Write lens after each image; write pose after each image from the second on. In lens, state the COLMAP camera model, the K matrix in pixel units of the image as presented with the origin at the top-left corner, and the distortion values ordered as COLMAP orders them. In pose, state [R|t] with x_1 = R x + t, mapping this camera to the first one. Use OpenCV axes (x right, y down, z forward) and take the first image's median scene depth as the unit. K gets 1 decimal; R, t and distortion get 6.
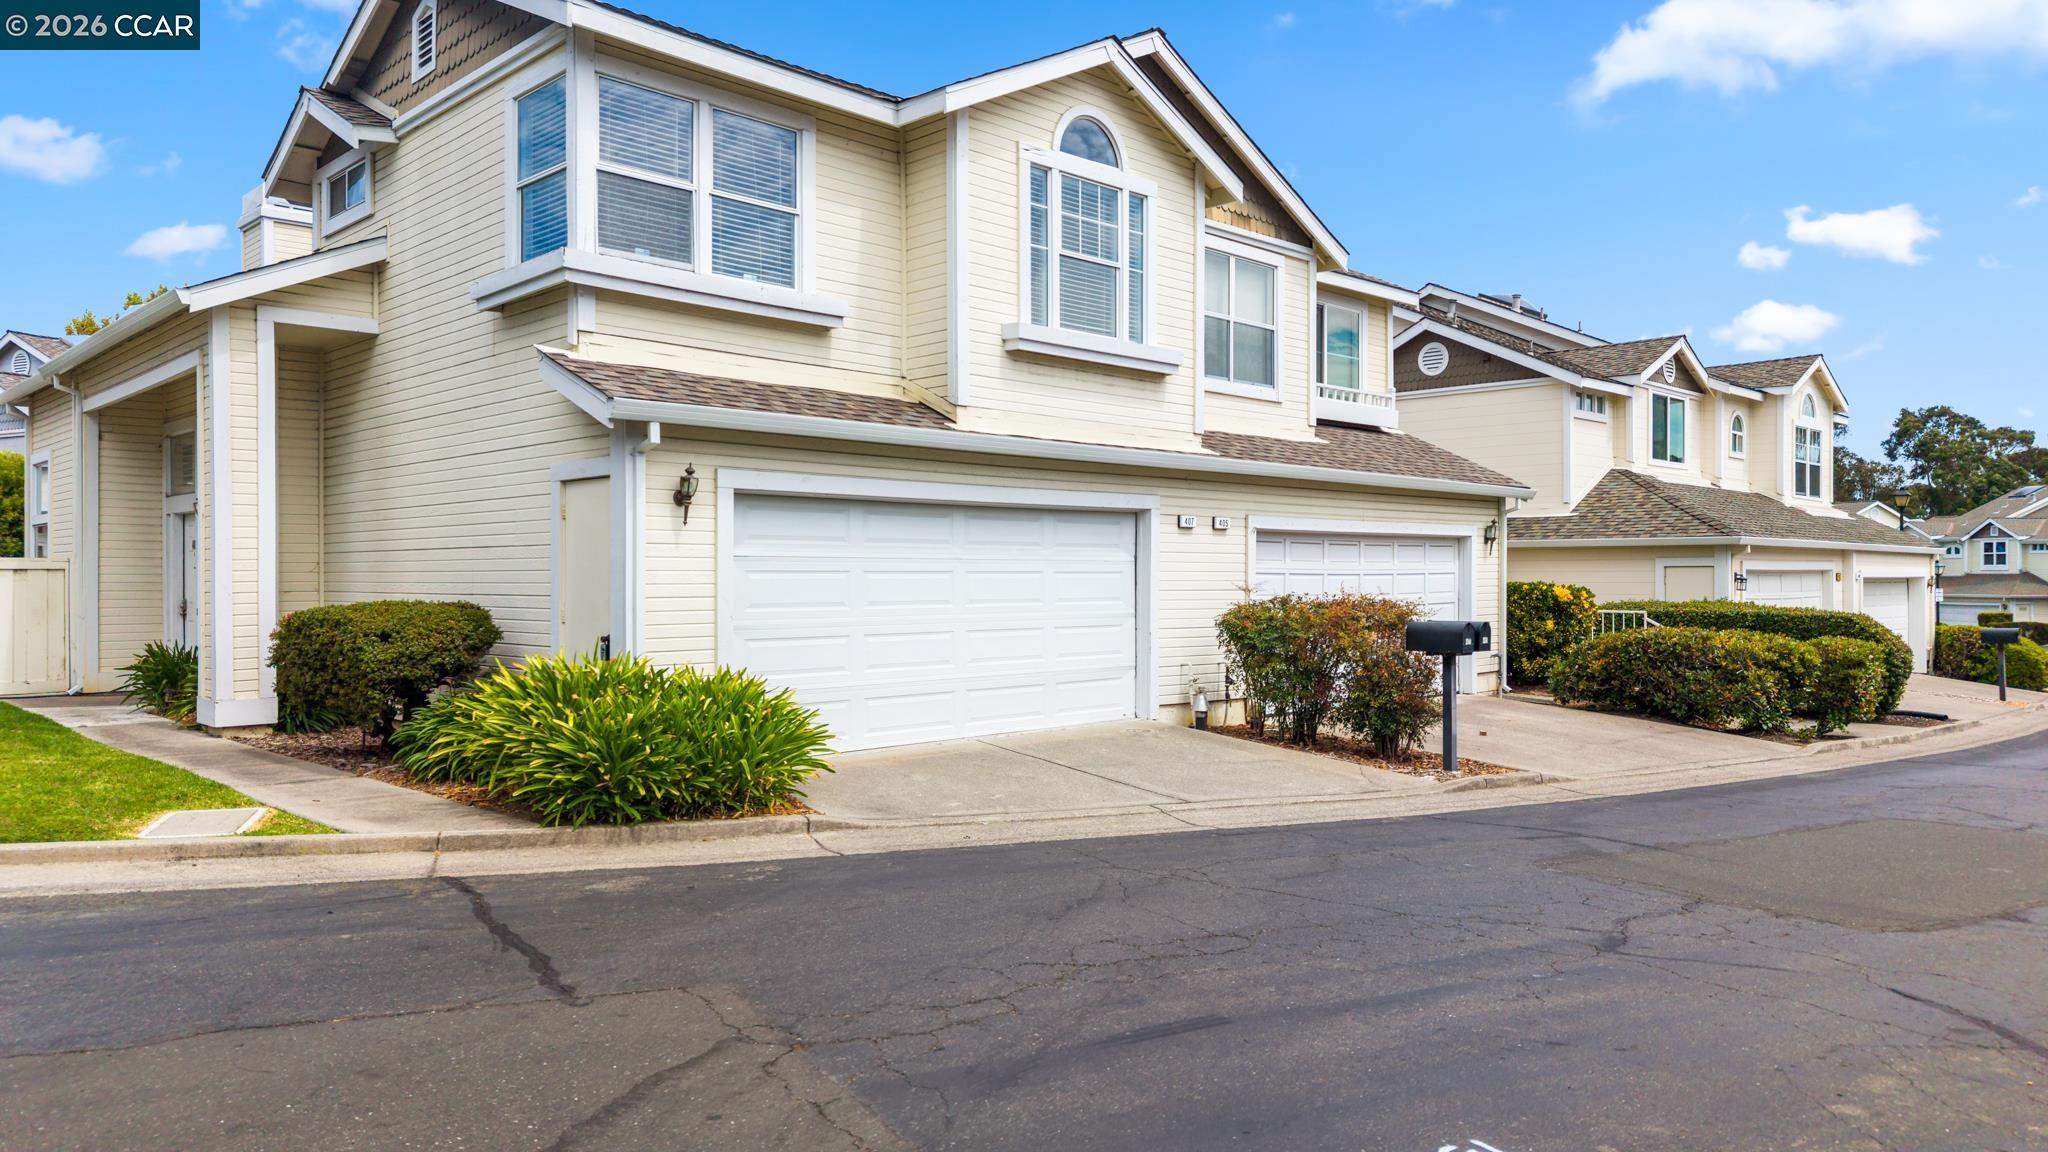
lens RADIAL K [[1523.6, 0, 1024.0], [0, 1523.6, 576.0], [0, 0, 1]] dist [0.064227, -0.190074]
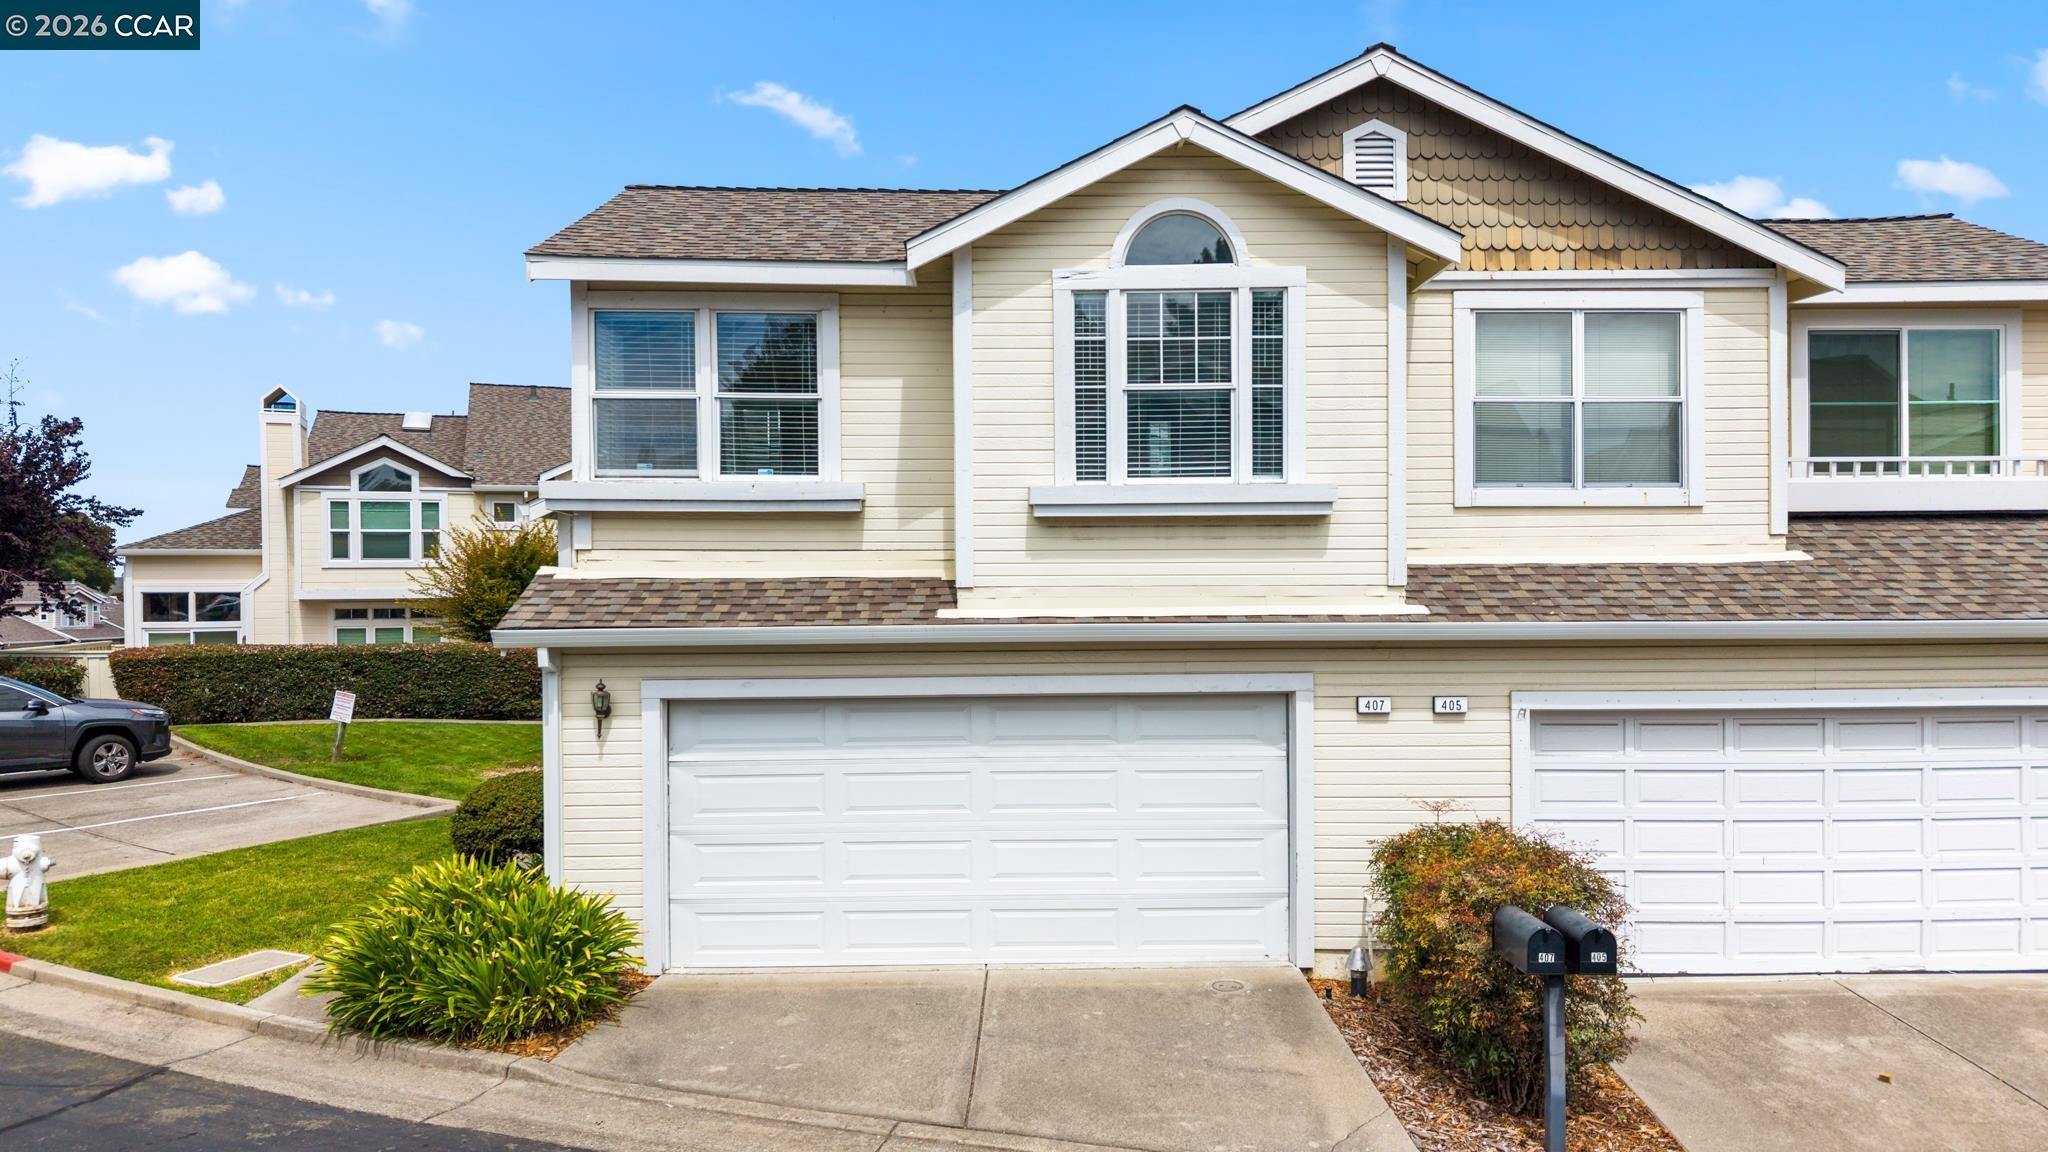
lens RADIAL K [[1523.6, 0, 1024.0], [0, 1523.6, 576.0], [0, 0, 1]] dist [0.064227, -0.190074]
pose [[0.660839, -0.011437, -0.750440, 0.611055], [0.015400, 0.999880, -0.001677, -0.110596], [0.750370, -0.010448, 0.660936, 0.416766]]
